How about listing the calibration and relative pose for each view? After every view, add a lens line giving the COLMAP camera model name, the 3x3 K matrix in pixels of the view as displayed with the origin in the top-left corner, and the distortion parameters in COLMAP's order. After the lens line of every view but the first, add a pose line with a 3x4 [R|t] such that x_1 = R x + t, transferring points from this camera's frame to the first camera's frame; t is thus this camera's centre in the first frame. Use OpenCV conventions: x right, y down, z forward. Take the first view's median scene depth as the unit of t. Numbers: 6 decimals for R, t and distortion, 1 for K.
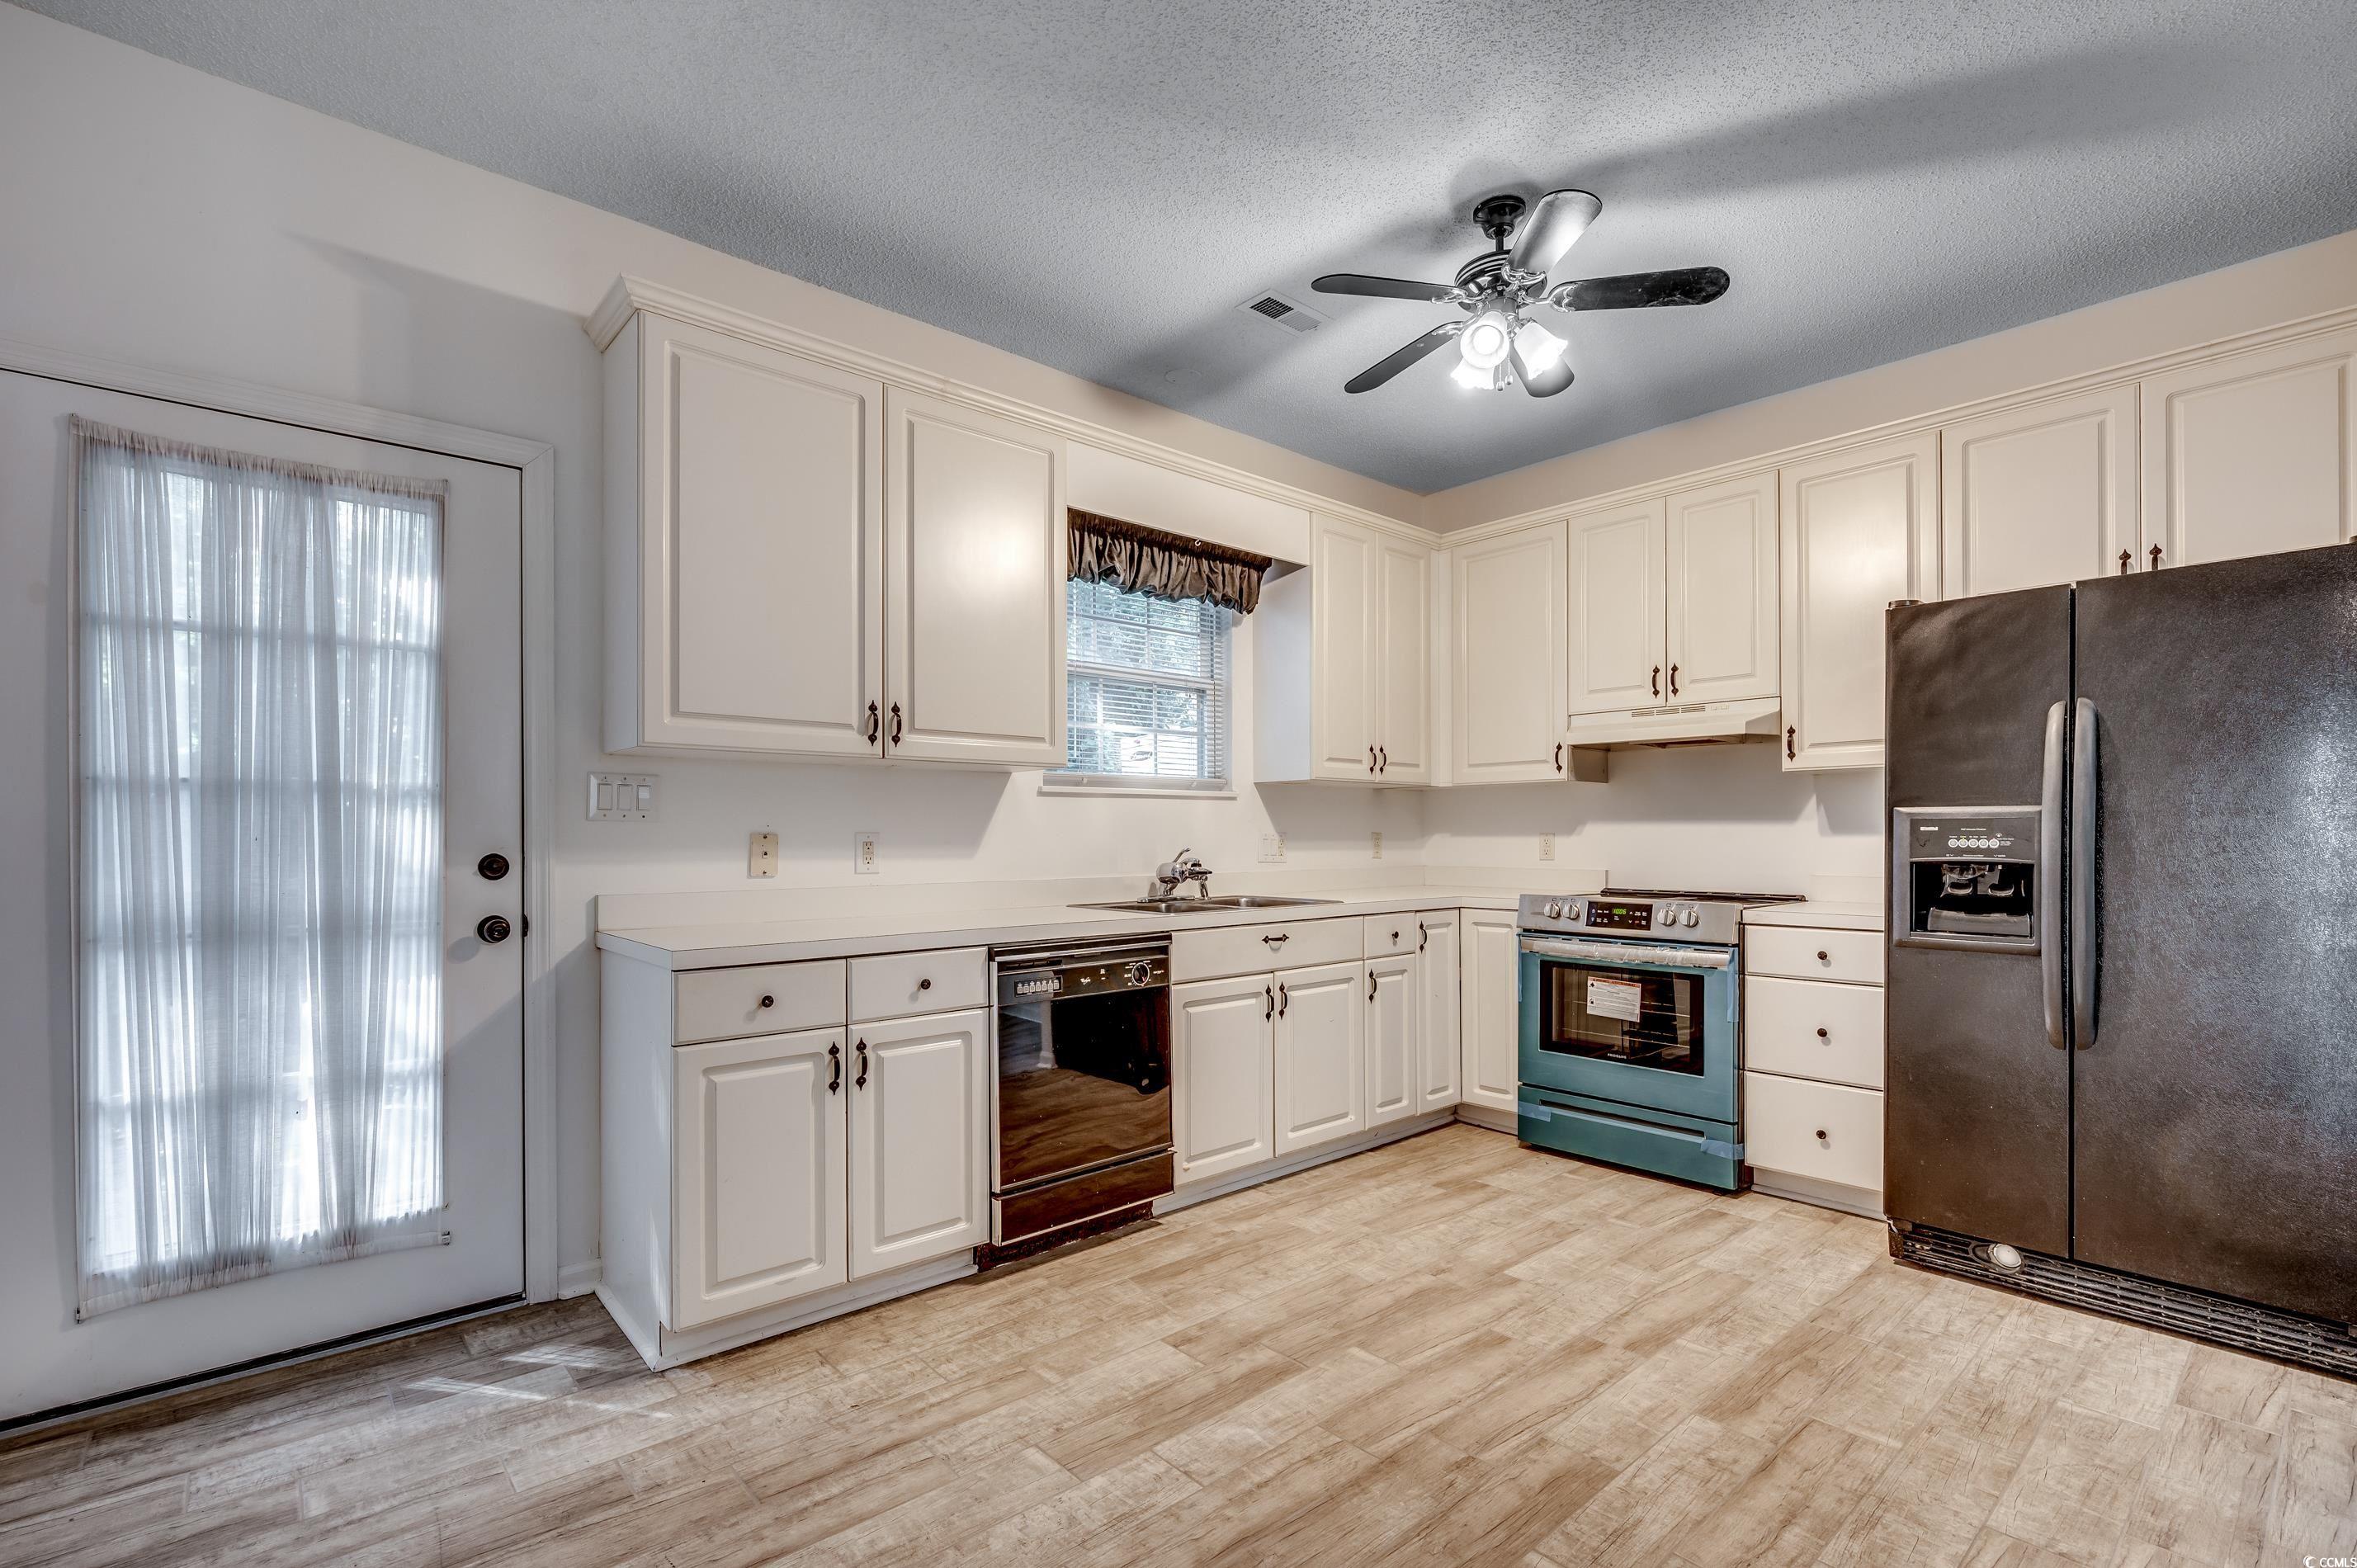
lens RADIAL K [[1054.3, 0, 1191.8], [0, 1054.3, 837.8], [0, 0, 1]] dist [-0.004100, 0.001274]
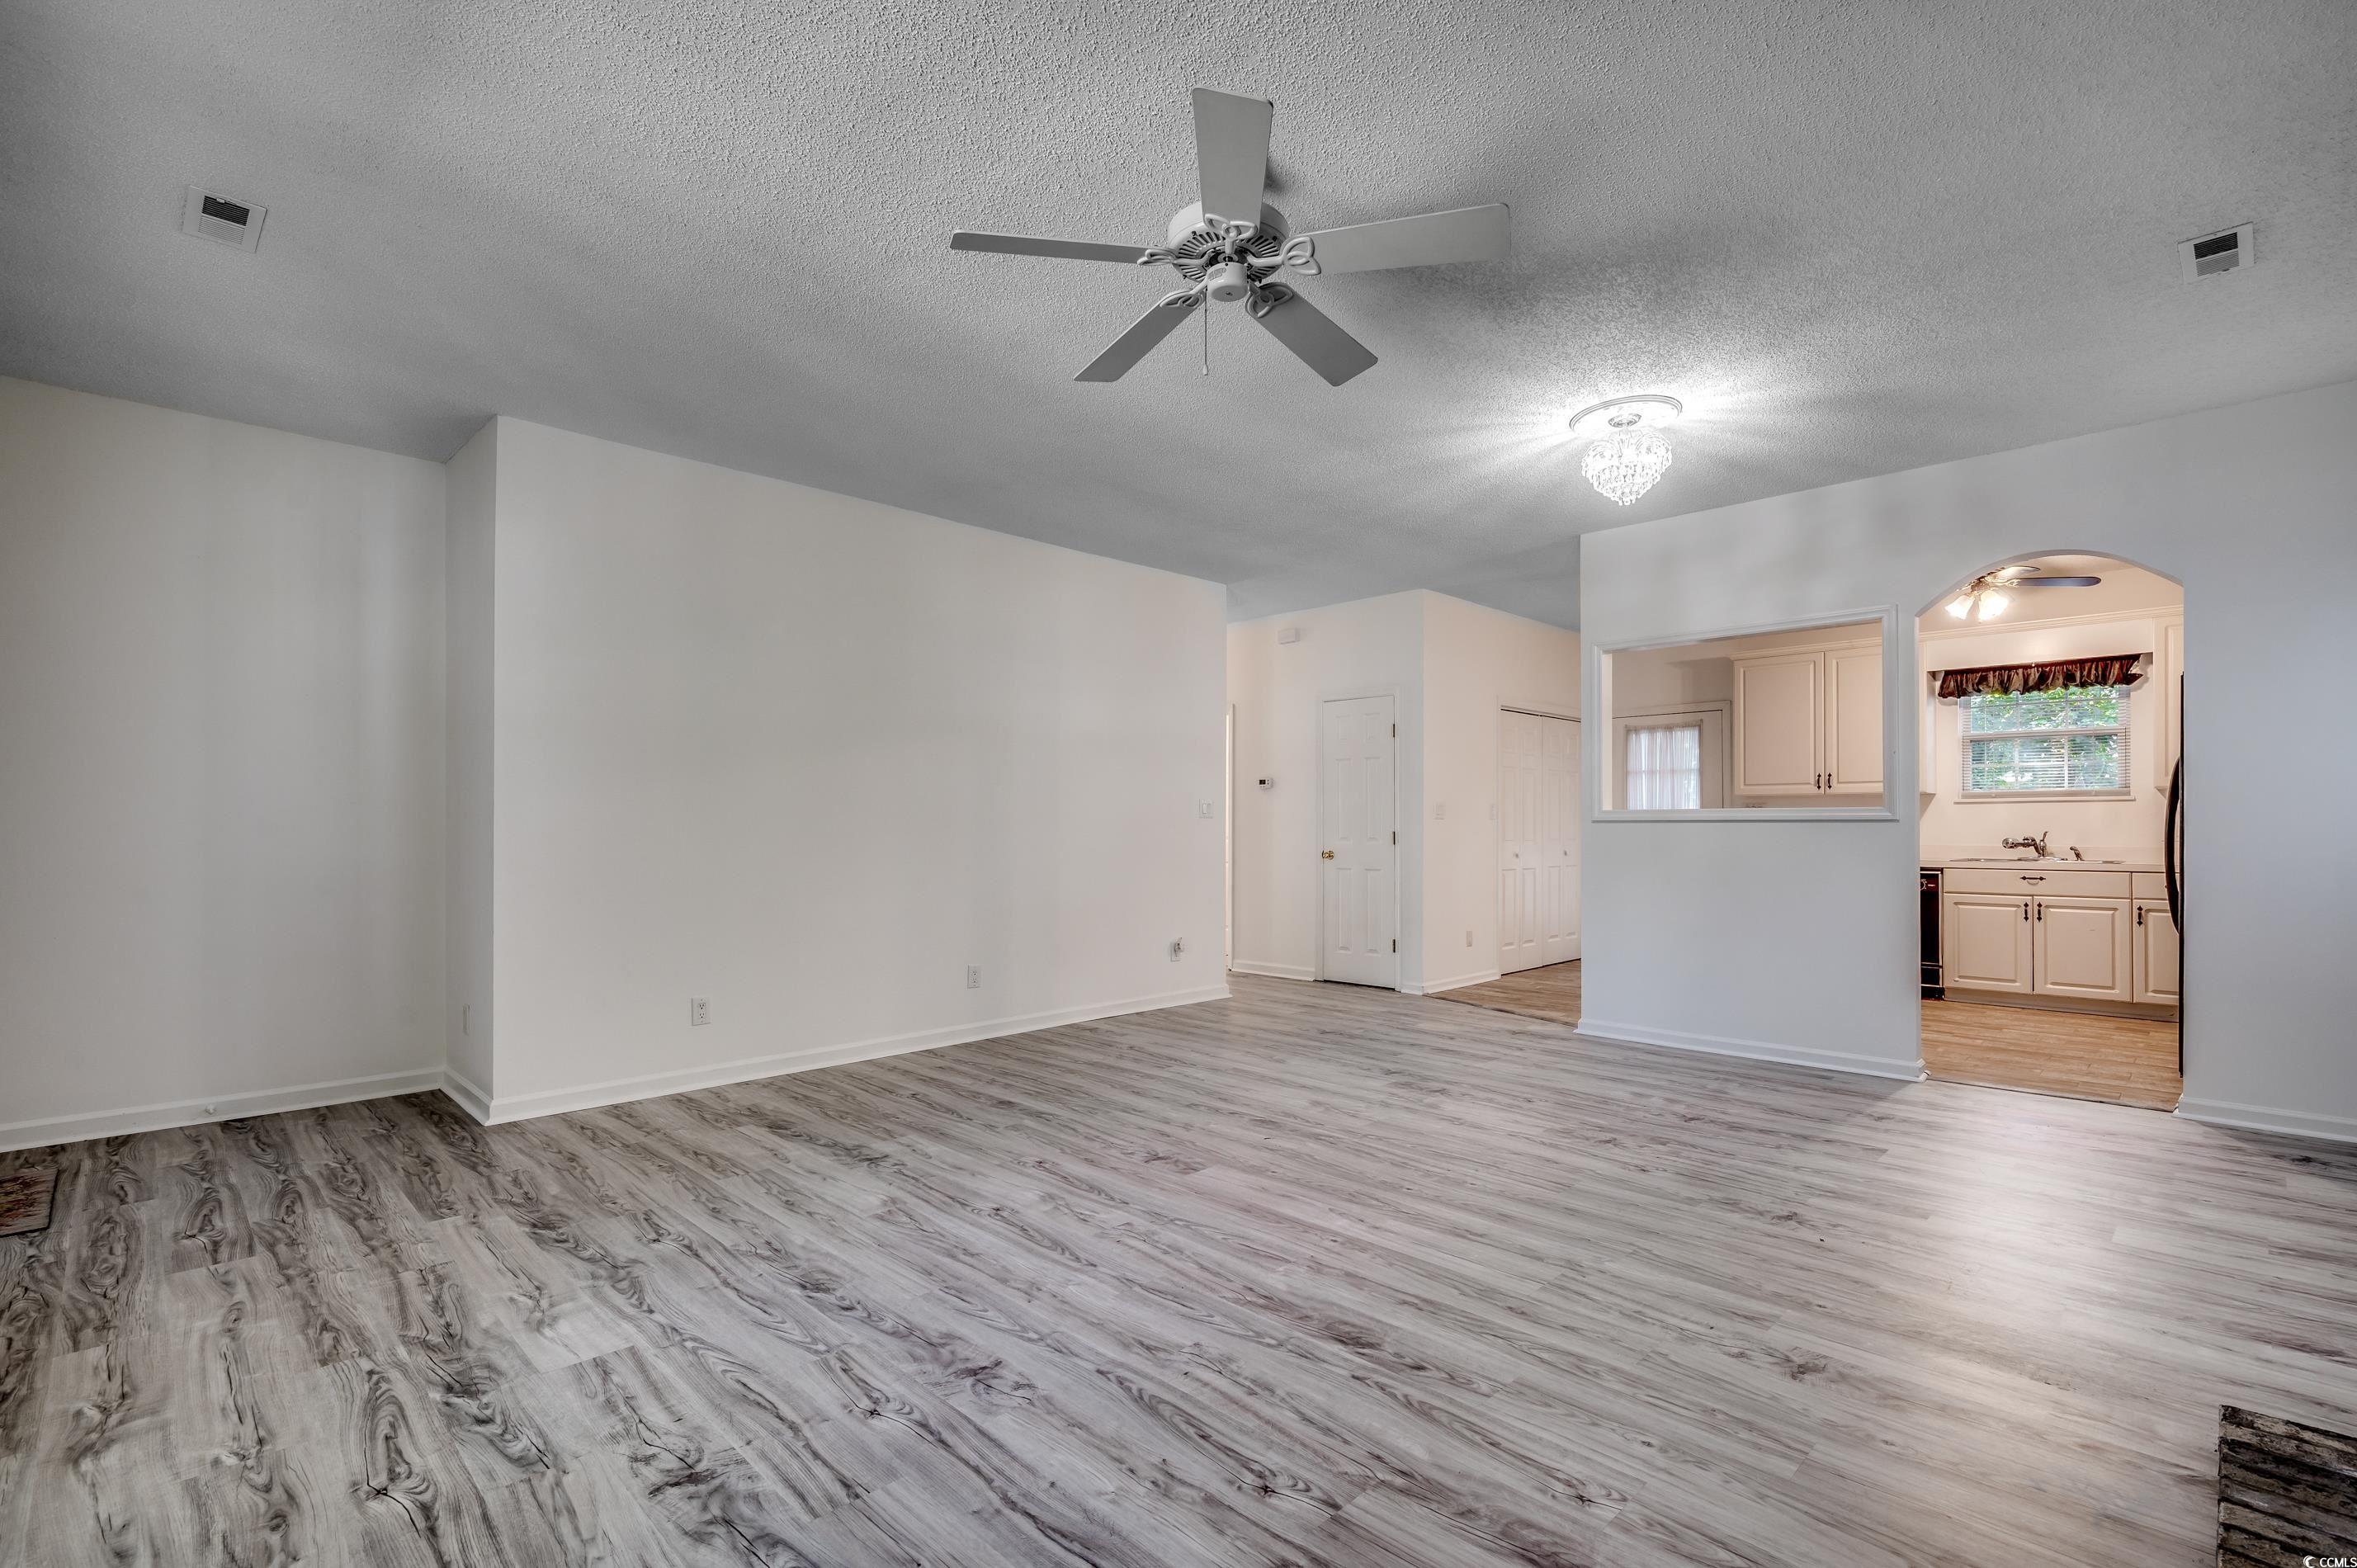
lens RADIAL K [[1054.3, 0, 1177.8], [0, 1054.3, 830.3], [0, 0, 1]] dist [-0.004100, 0.001274]
pose [[0.064424, 0.007147, -0.997897, 2.064663], [-0.003975, 0.999968, 0.006905, 0.002755], [0.997915, 0.003522, 0.064450, -0.725345]]
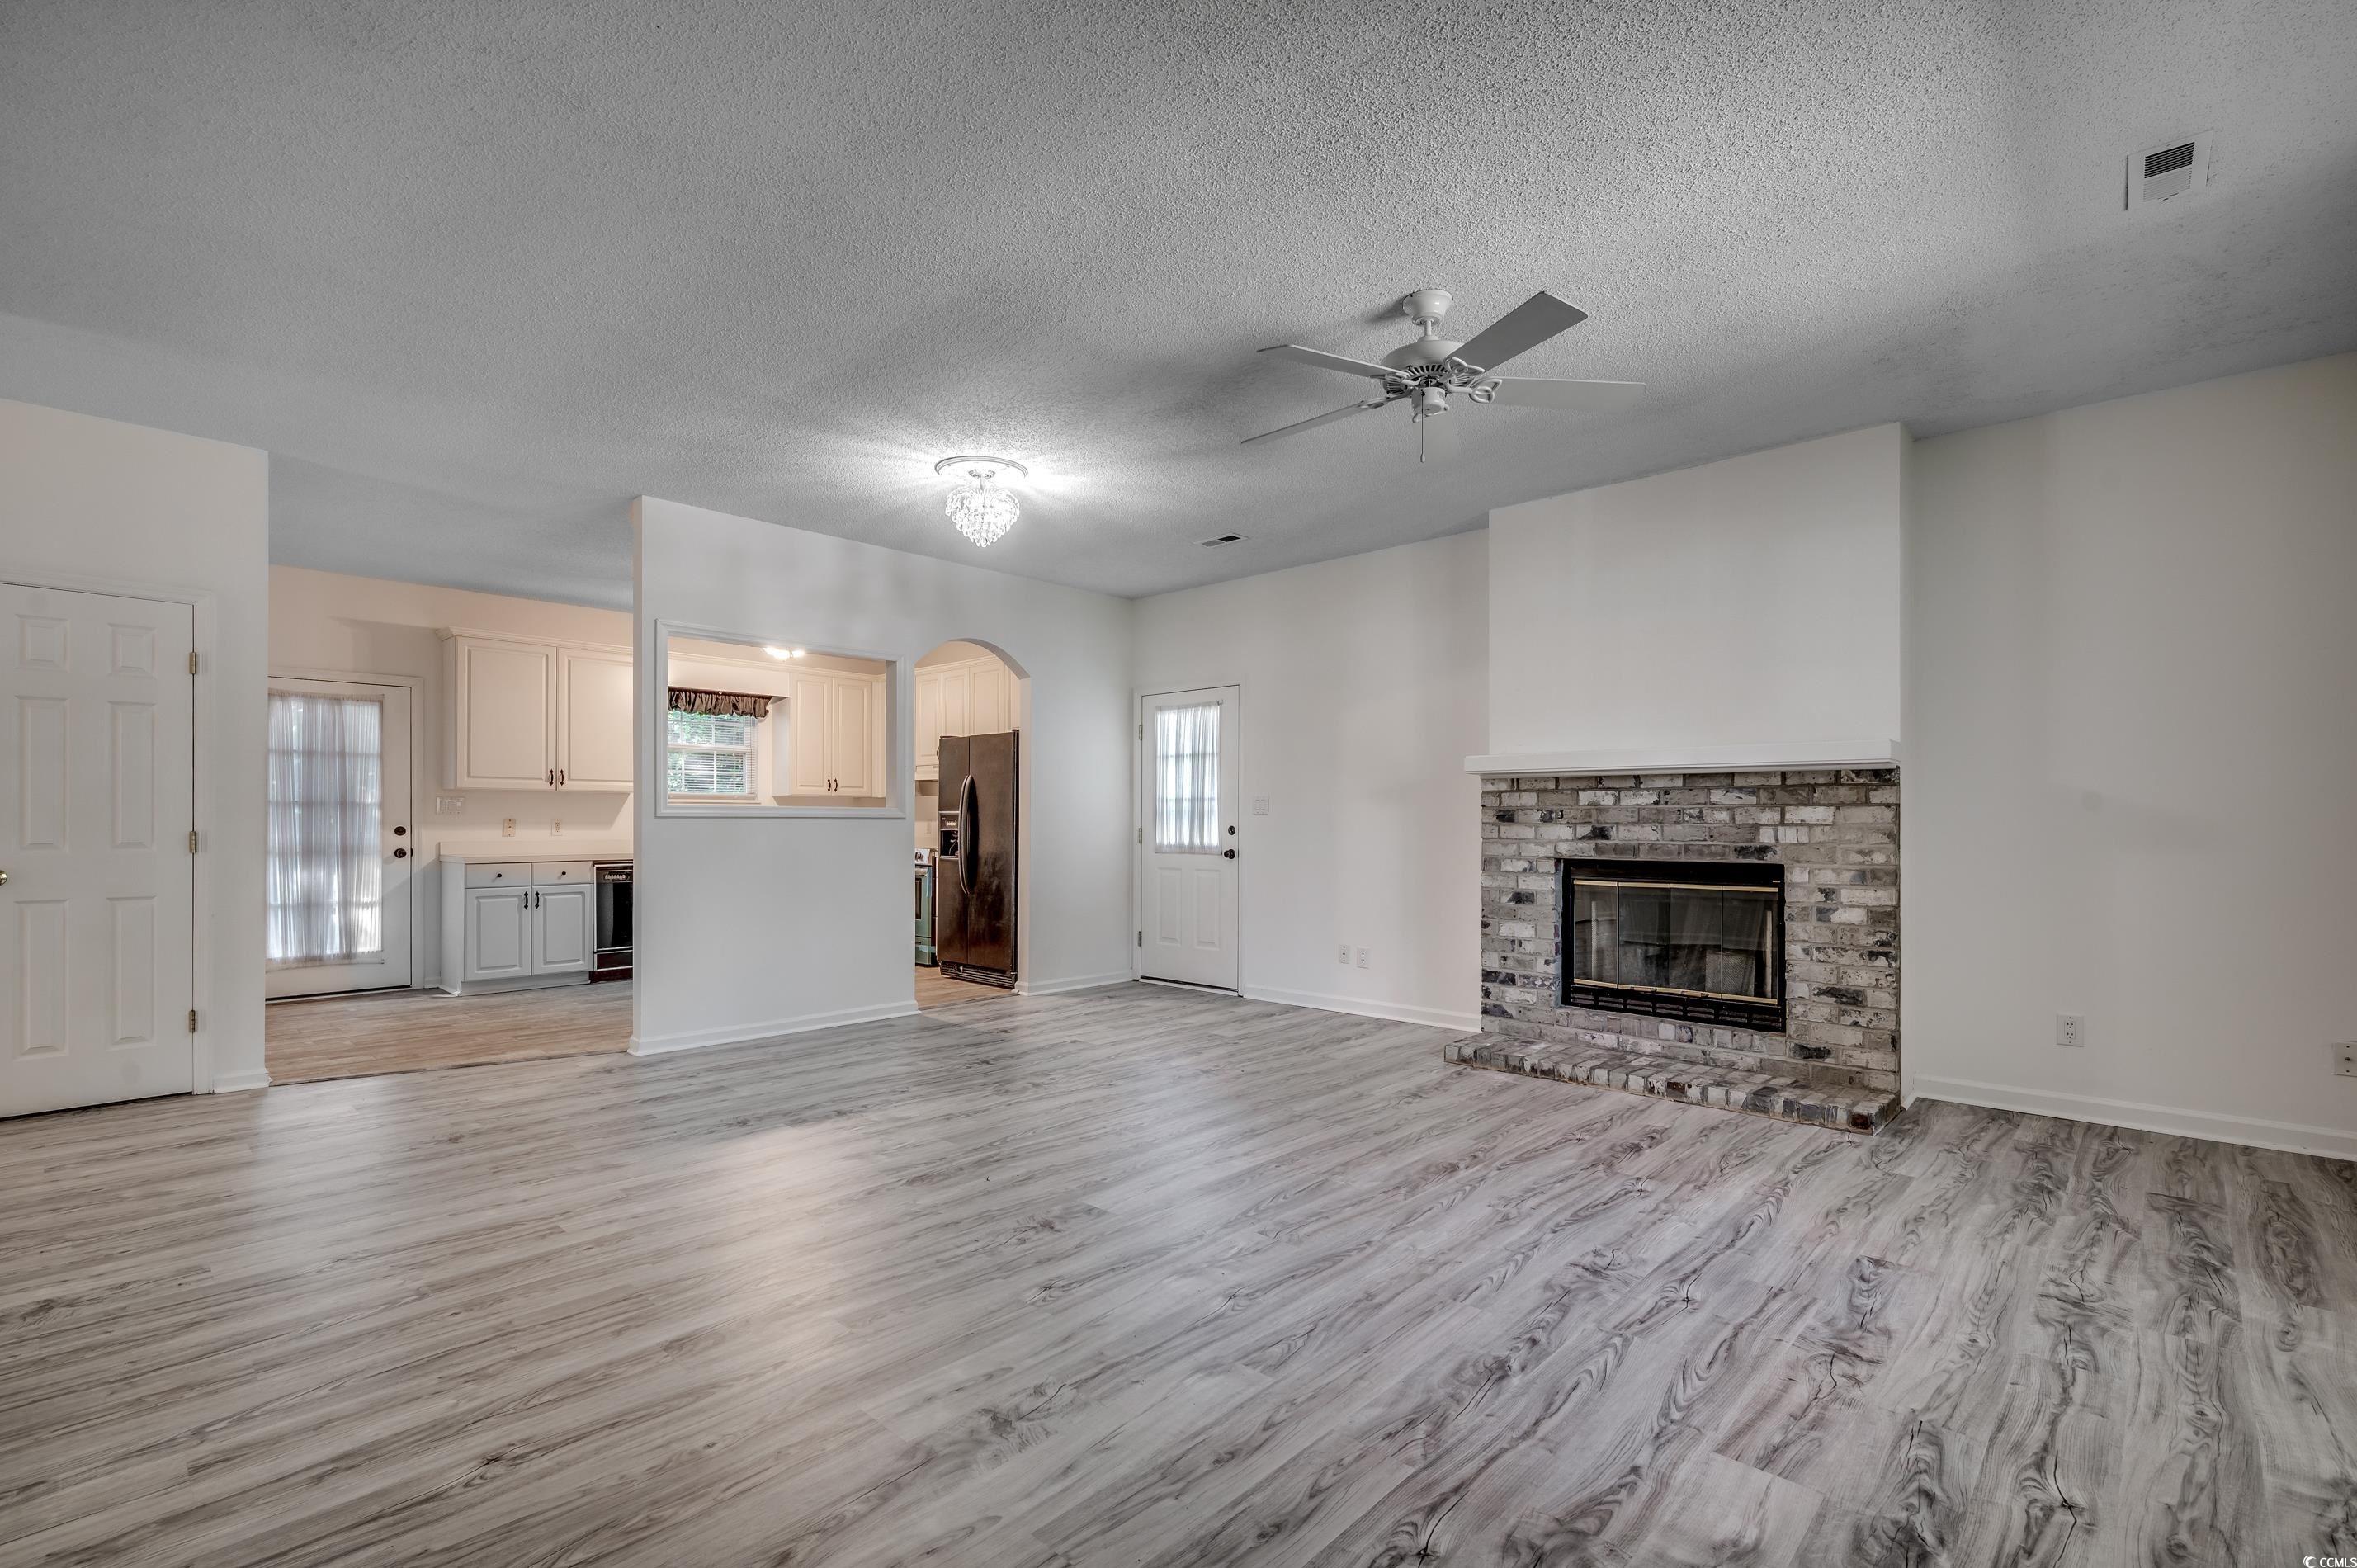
lens RADIAL K [[1054.3, 0, 1189.6], [0, 1054.3, 826.8], [0, 0, 1]] dist [-0.004100, 0.001274]
pose [[0.995311, 0.002149, 0.096698, 0.947576], [-0.002160, 0.999998, 0.000010, 0.009873], [-0.096697, -0.000219, 0.995314, -1.631546]]
